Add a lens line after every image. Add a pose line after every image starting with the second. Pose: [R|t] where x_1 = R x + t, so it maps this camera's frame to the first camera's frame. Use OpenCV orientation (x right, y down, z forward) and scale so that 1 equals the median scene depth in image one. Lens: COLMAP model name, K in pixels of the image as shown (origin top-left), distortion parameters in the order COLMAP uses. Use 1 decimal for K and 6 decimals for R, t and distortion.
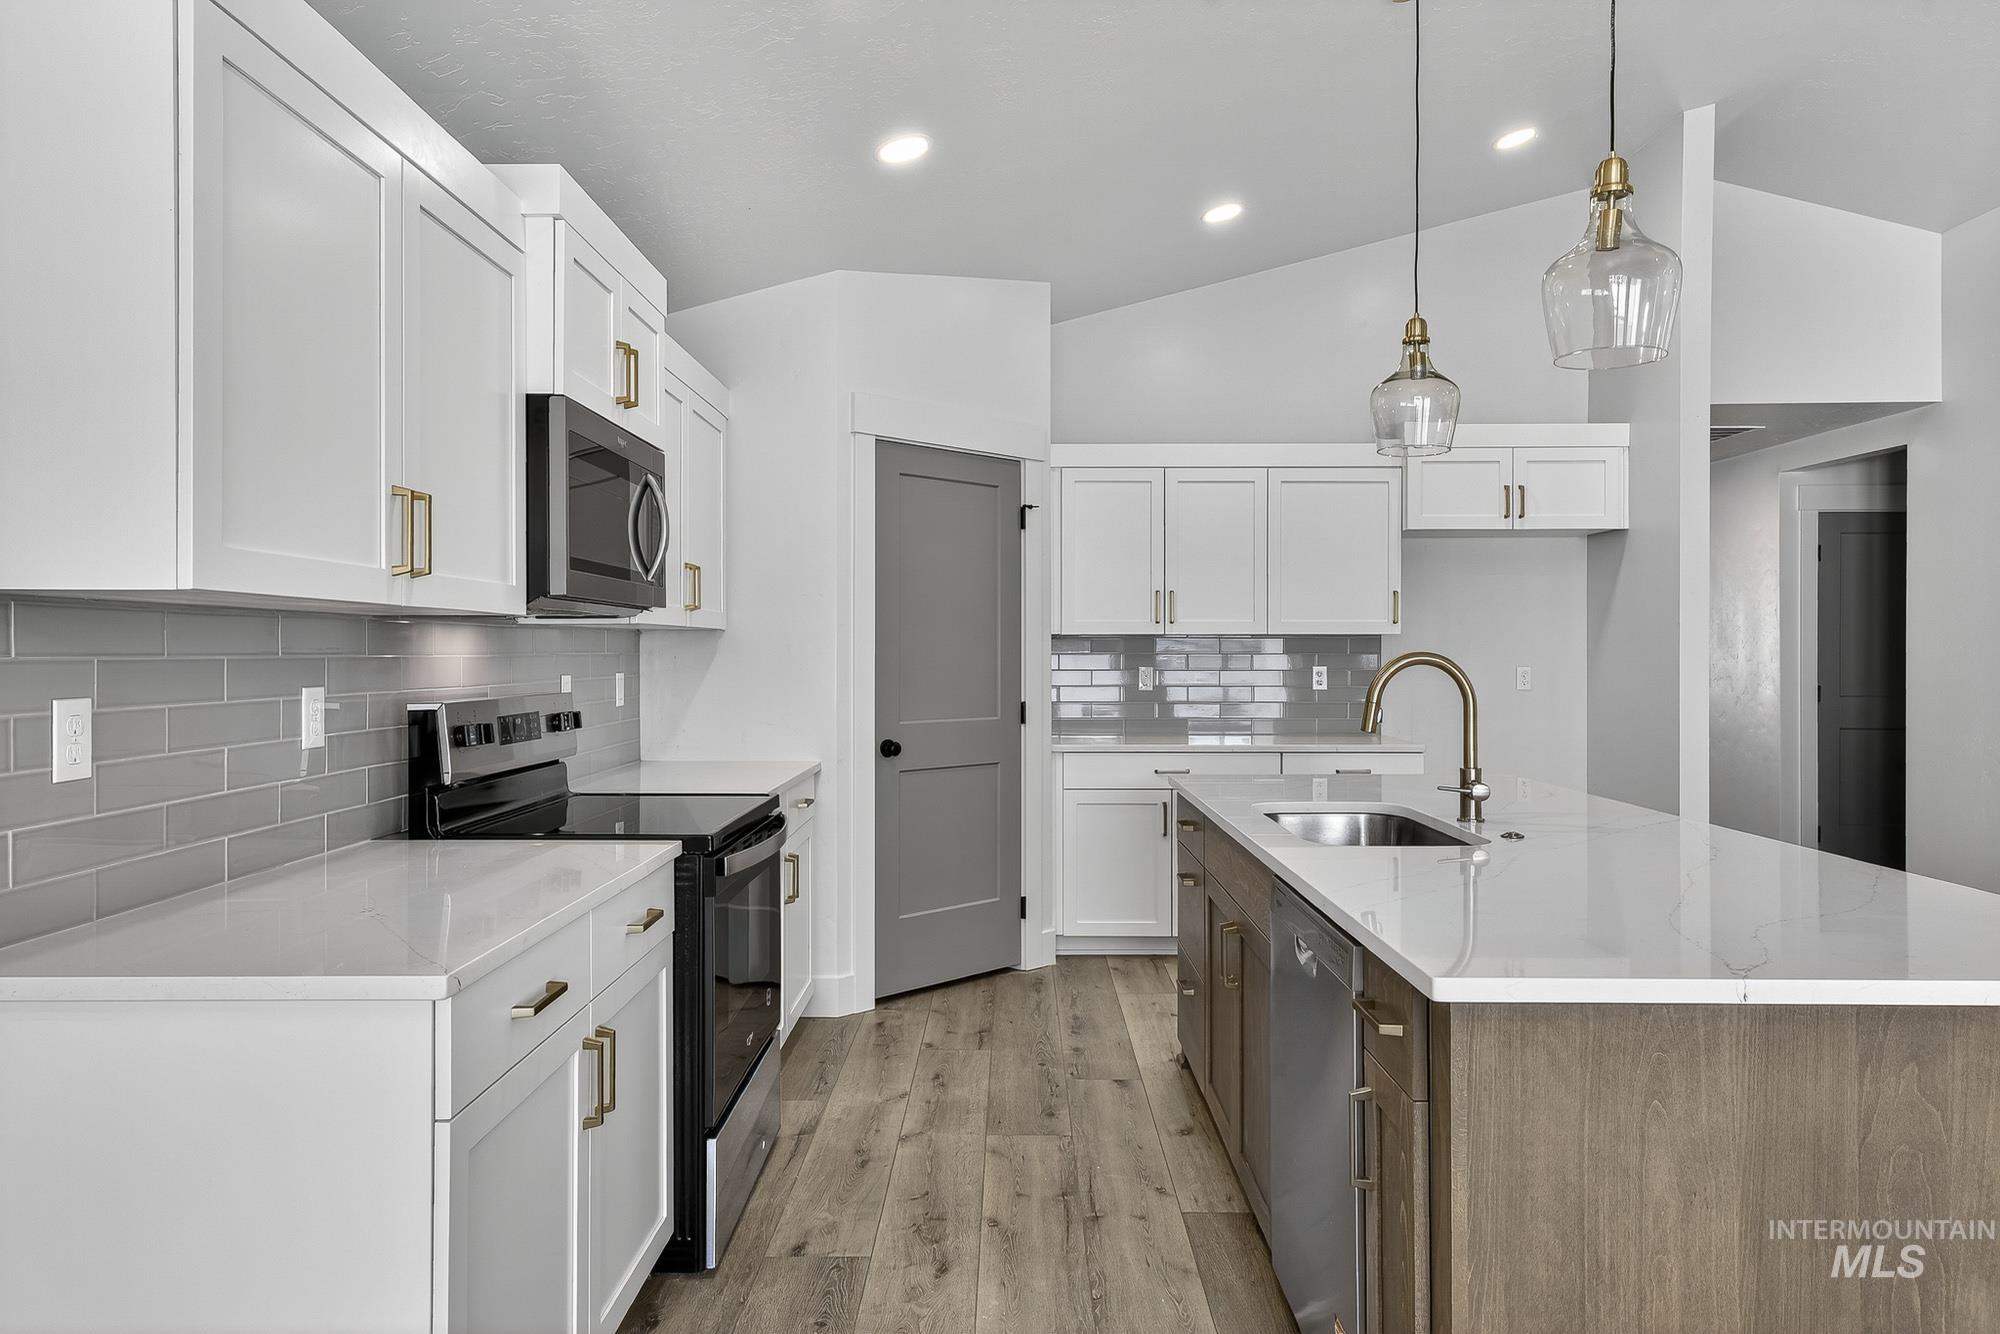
lens RADIAL K [[1253.5, 0, 1000.0], [0, 1253.5, 667.0], [0, 0, 1]] dist [0.026740, 0.000711]
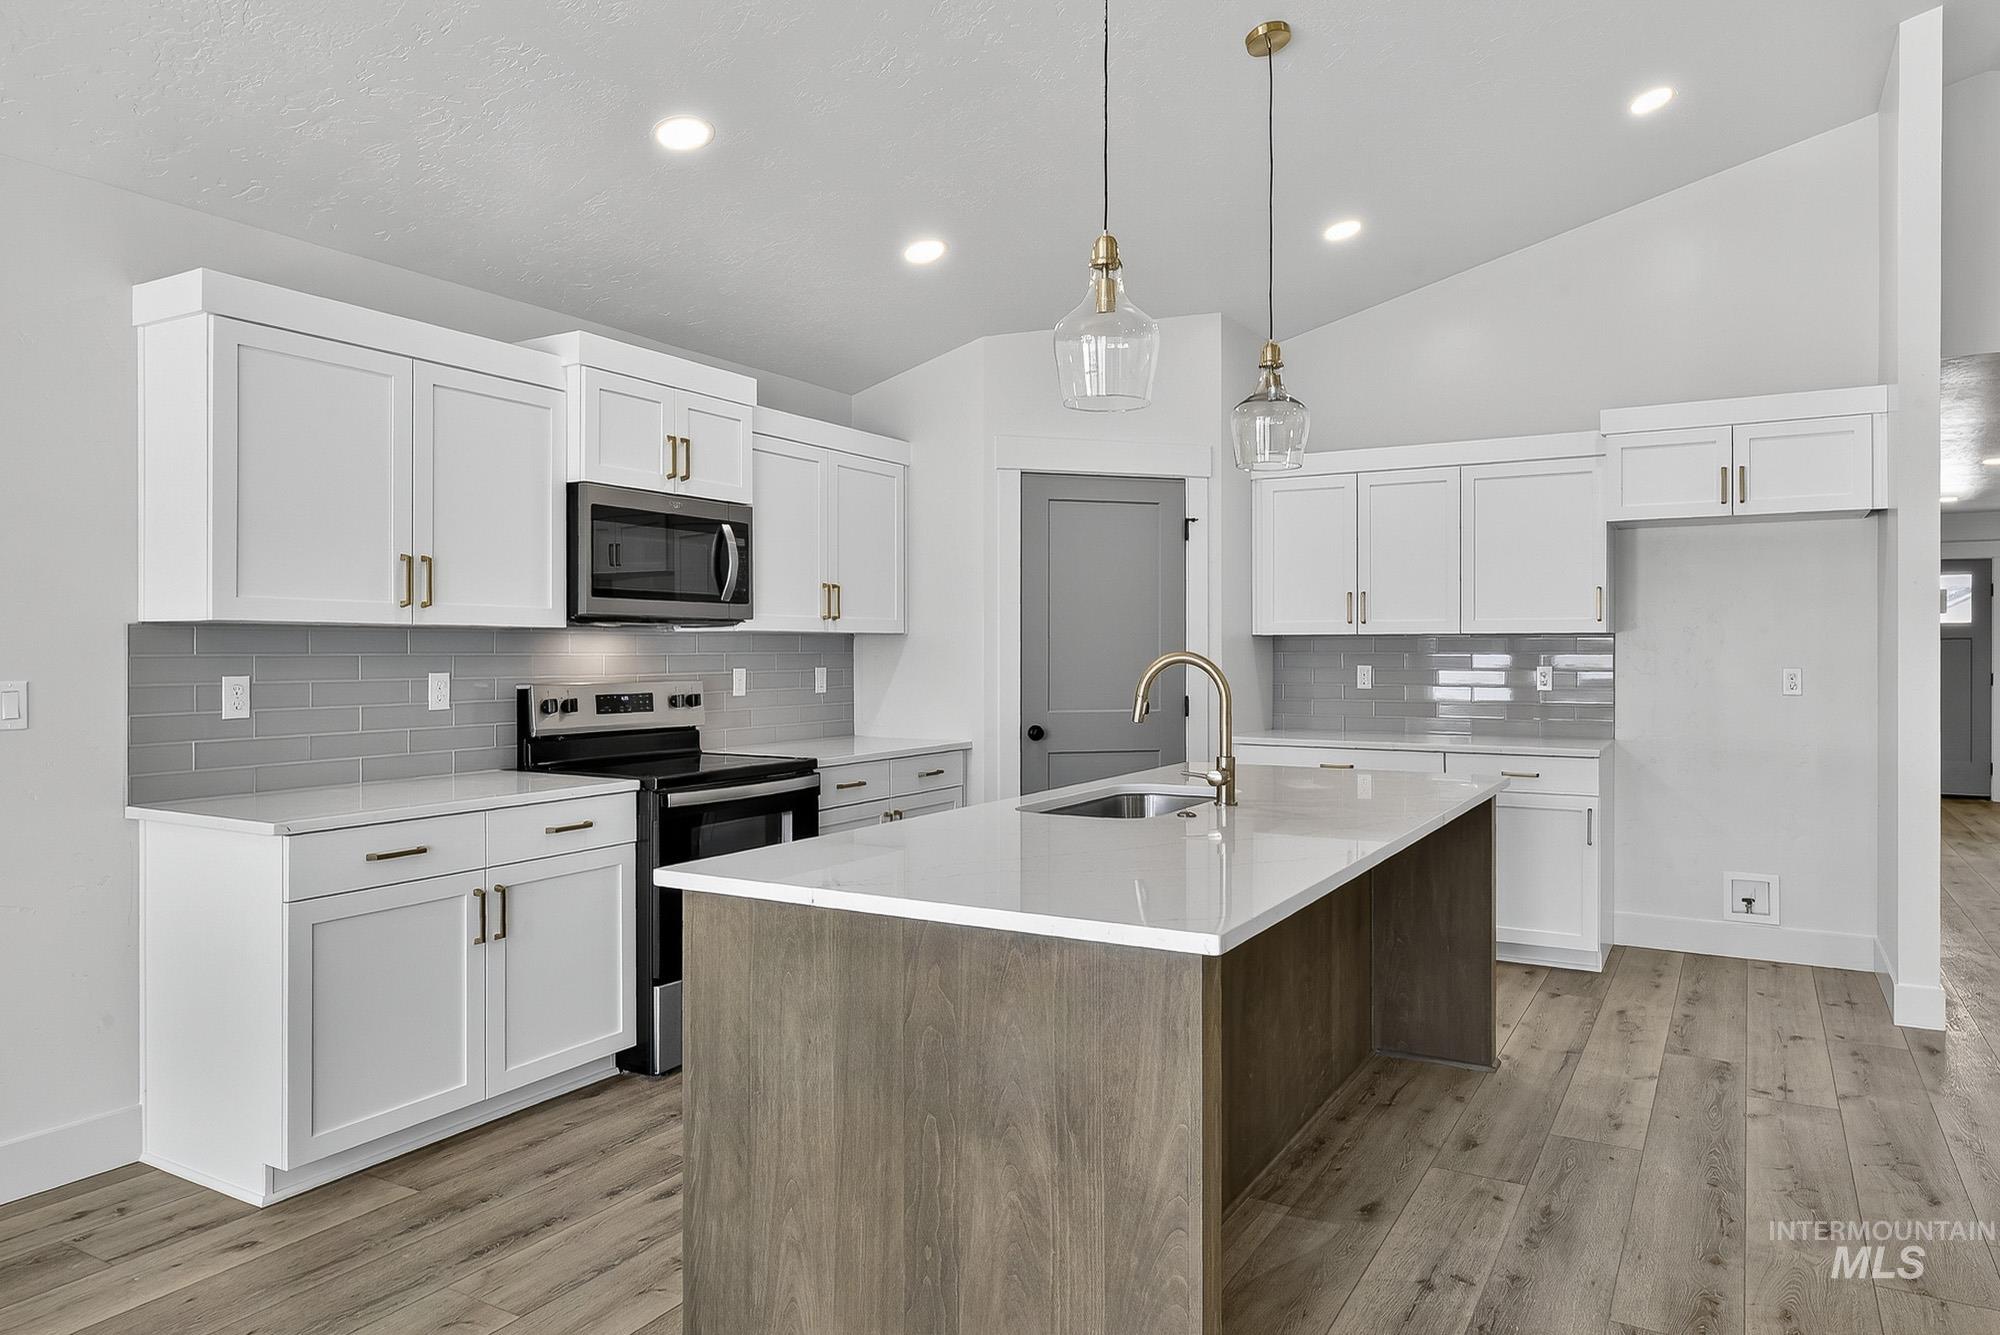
lens RADIAL K [[1259.3, 0, 1039.6], [0, 1259.3, 650.8], [0, 0, 1]] dist [0.000416, 0.001631]
pose [[0.873772, 0.000378, -0.486336, 0.705686], [-0.005823, 0.999936, -0.009685, -0.001436], [0.486301, 0.011294, 0.873718, -0.045911]]
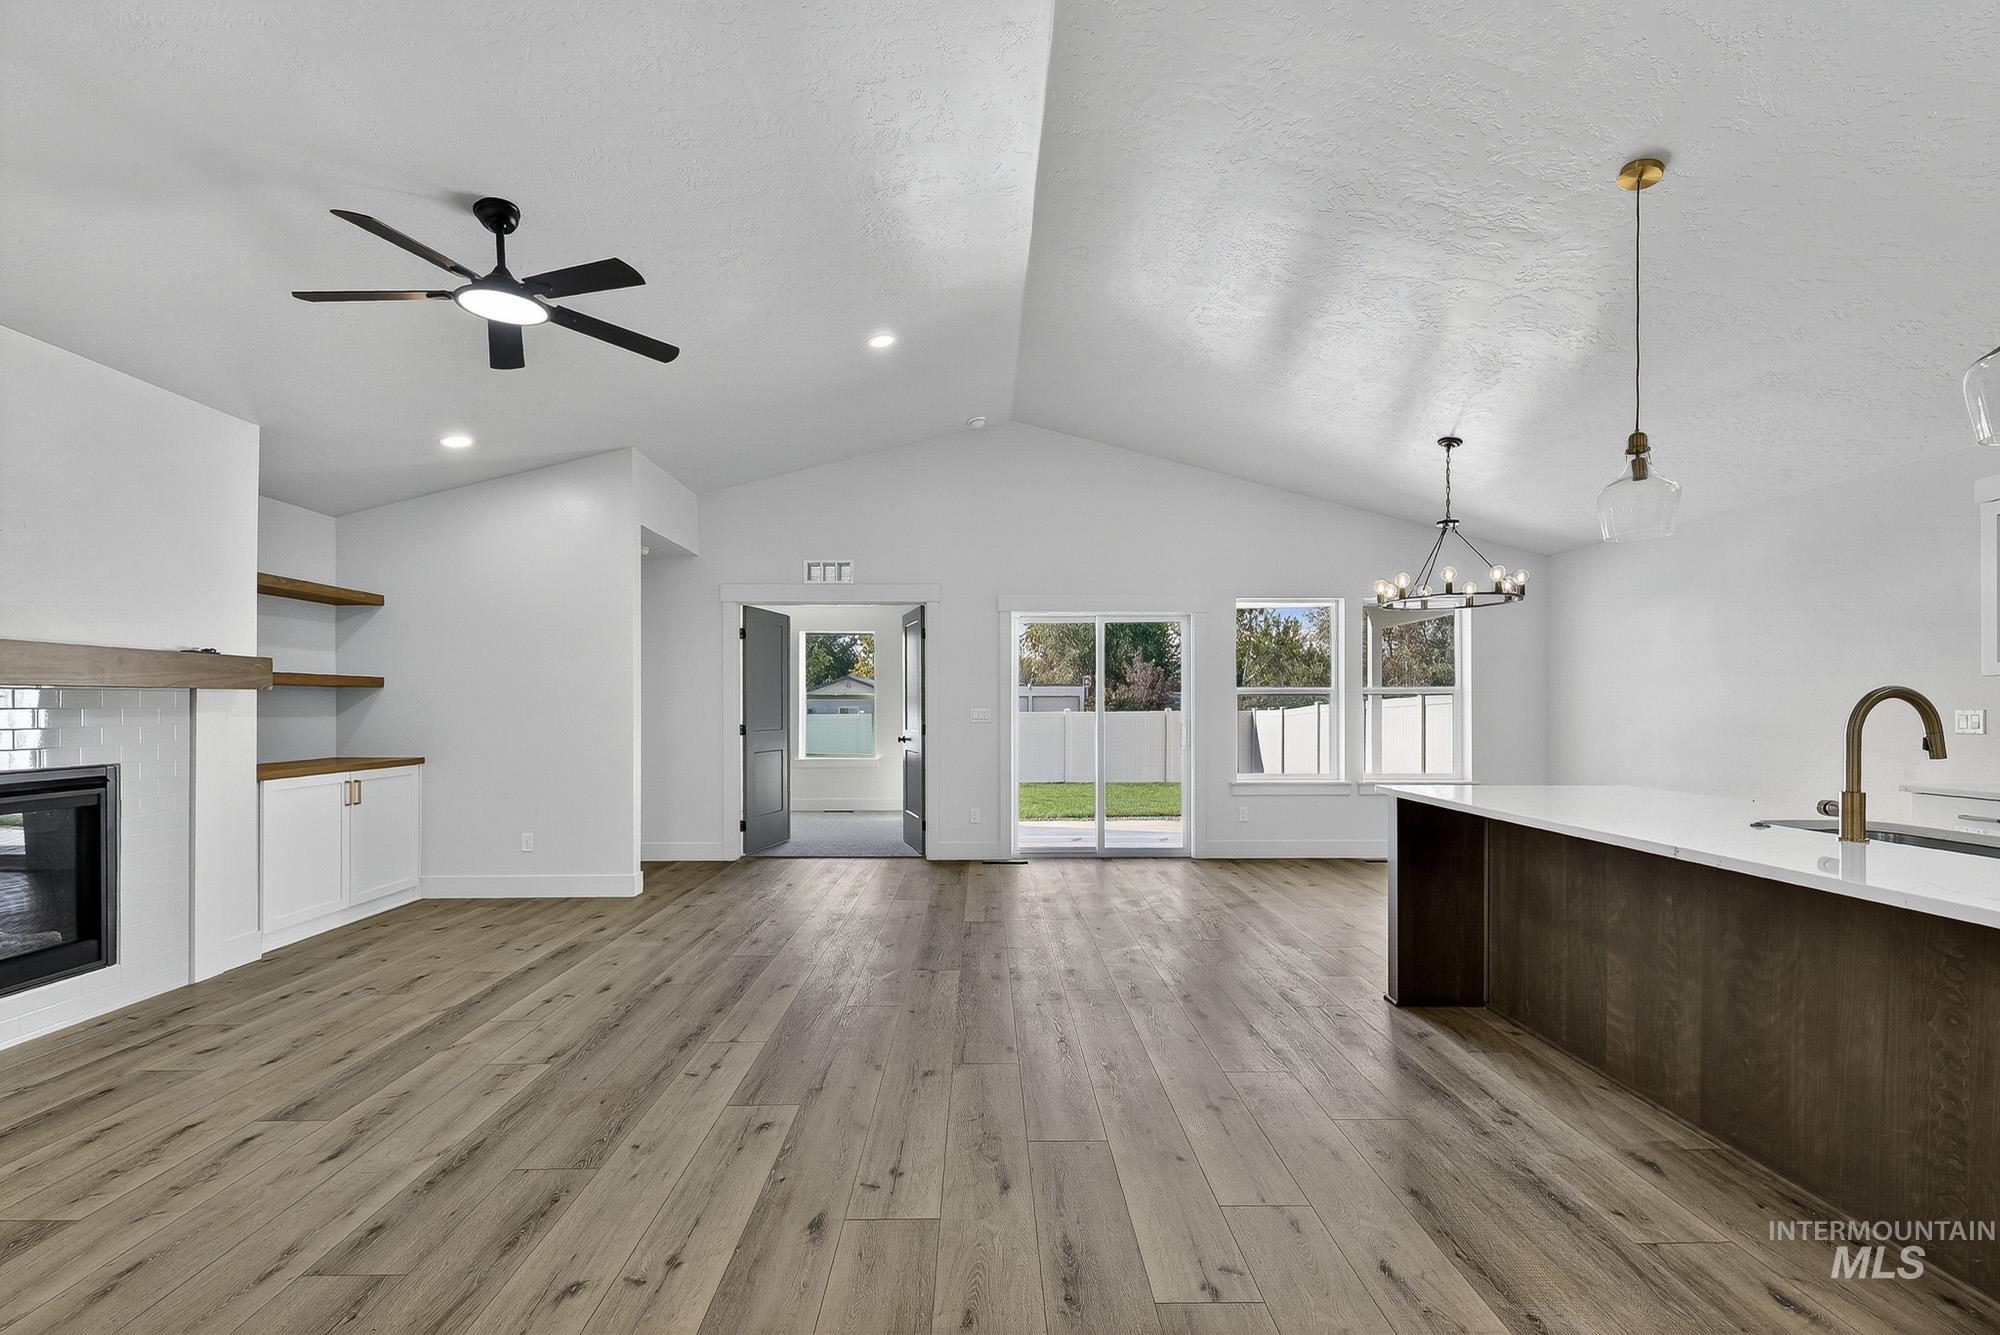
lens RADIAL K [[809.7, 0, 1000.0], [0, 809.7, 706.2], [0, 0, 1]] dist [0.000122, -0.000117]
pose [[-0.999611, 0.000105, -0.027897, 1.038053], [-0.000284, 0.999903, 0.013937, -0.003587], [0.027896, 0.013940, -0.999514, 1.531640]]
